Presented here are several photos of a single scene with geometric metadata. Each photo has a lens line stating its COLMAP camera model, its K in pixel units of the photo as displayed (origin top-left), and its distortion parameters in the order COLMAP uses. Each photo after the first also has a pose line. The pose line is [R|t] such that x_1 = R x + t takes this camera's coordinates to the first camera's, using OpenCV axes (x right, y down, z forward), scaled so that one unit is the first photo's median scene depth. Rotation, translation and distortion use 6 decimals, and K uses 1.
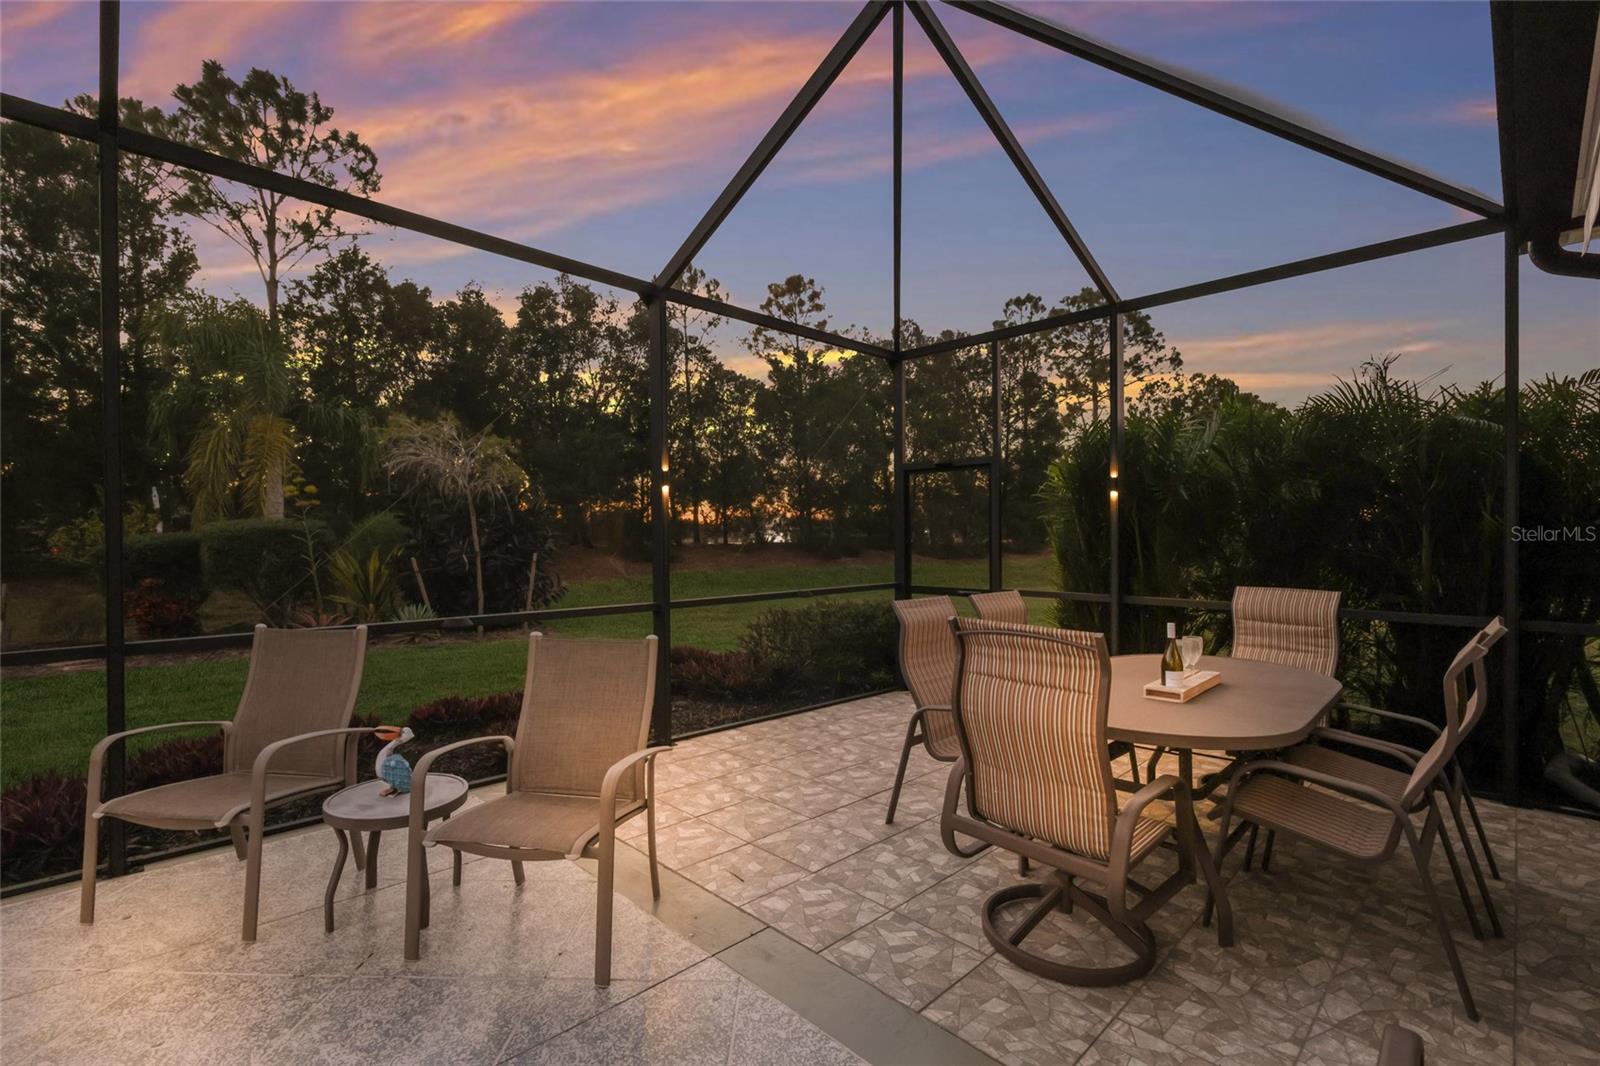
lens RADIAL K [[709.4, 0, 799.9], [0, 709.4, 542.2], [0, 0, 1]] dist [0.001782, 0.000186]
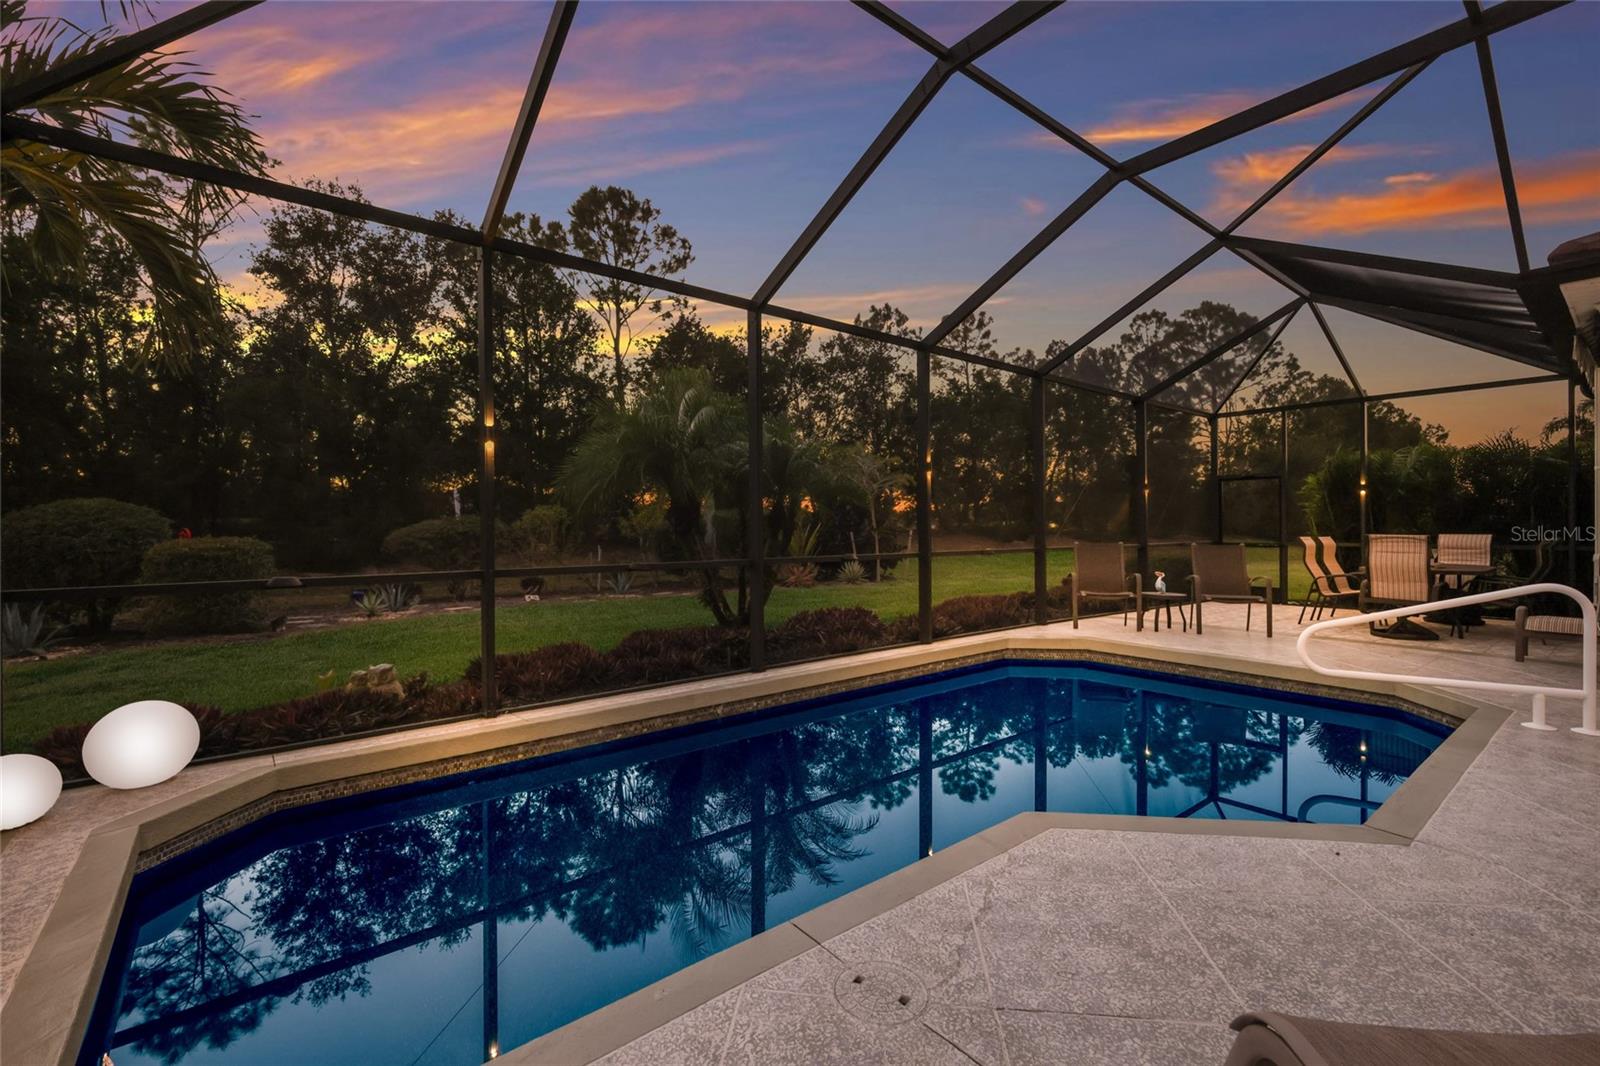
lens RADIAL K [[692.7, 0, 800.0], [0, 692.7, 533.0], [0, 0, 1]] dist [0.002623, 0.000322]
pose [[0.995258, -0.001199, -0.097266, -0.132197], [0.001068, 0.999998, -0.001391, 0.006661], [0.097268, 0.001280, 0.995257, -0.154395]]
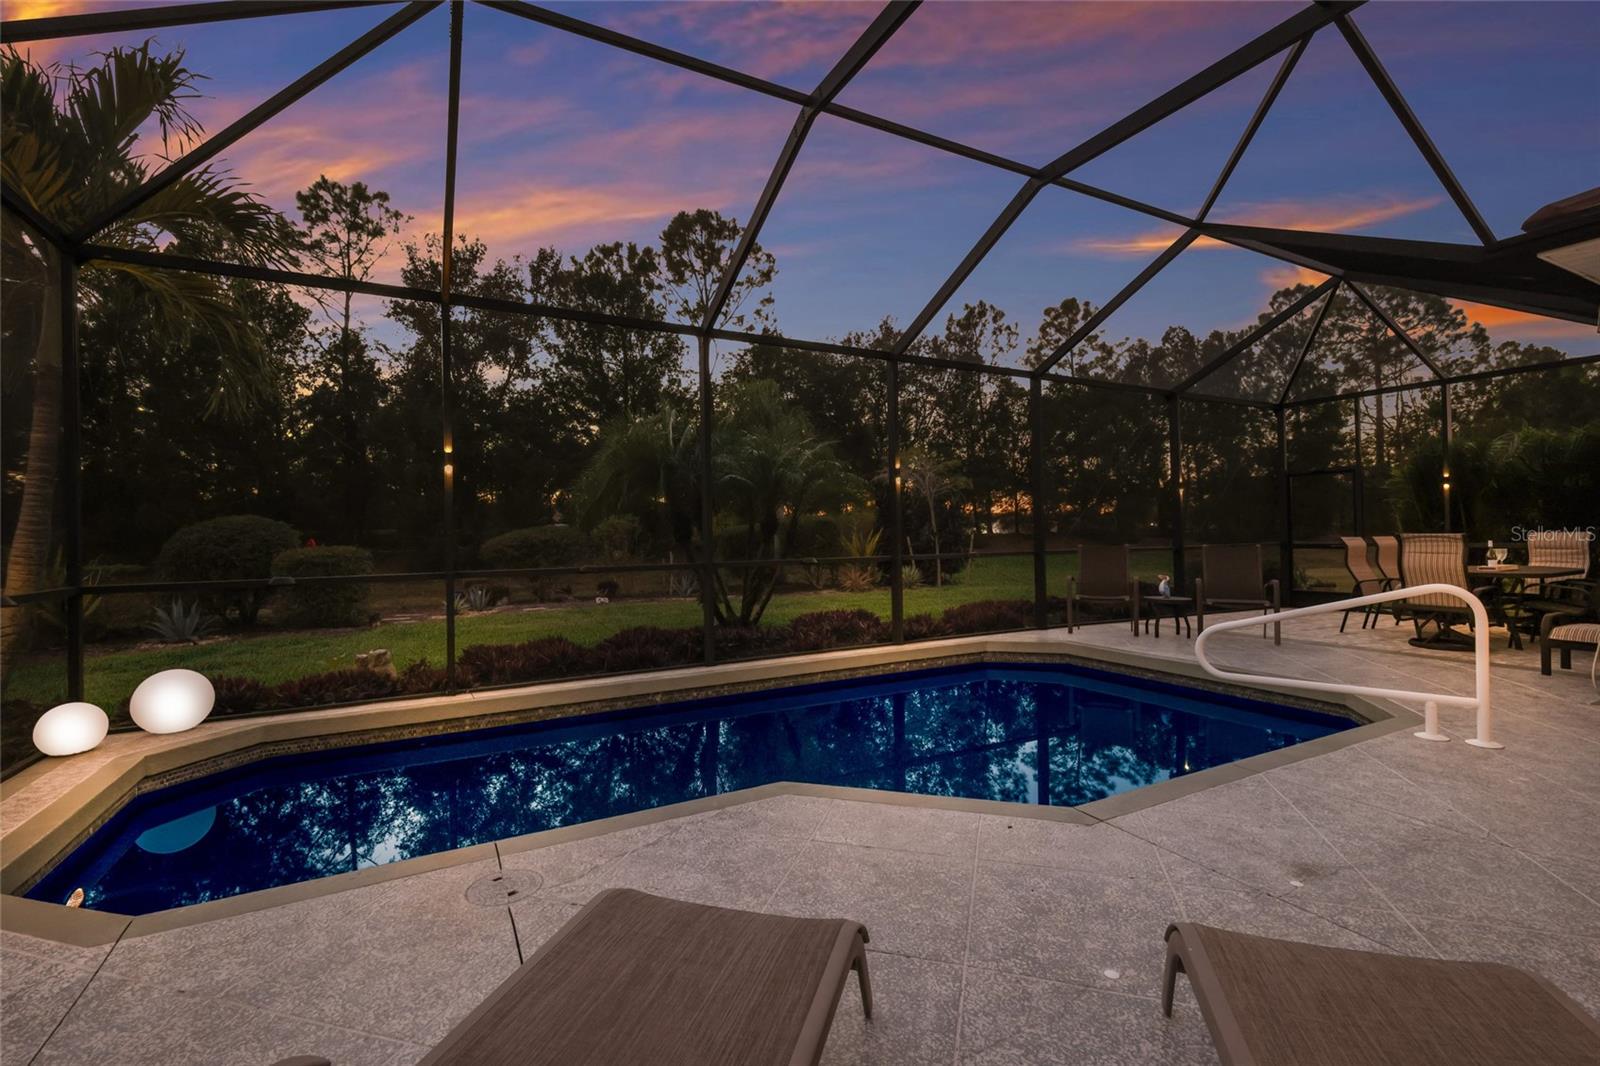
lens RADIAL K [[703.3, 0, 800.0], [0, 703.3, 533.0], [0, 0, 1]] dist [0.001376, 0.000413]
pose [[0.960571, -0.013113, -0.277726, -0.087233], [0.010646, 0.999889, -0.010390, 0.007168], [0.277831, 0.007023, 0.960604, -0.160012]]
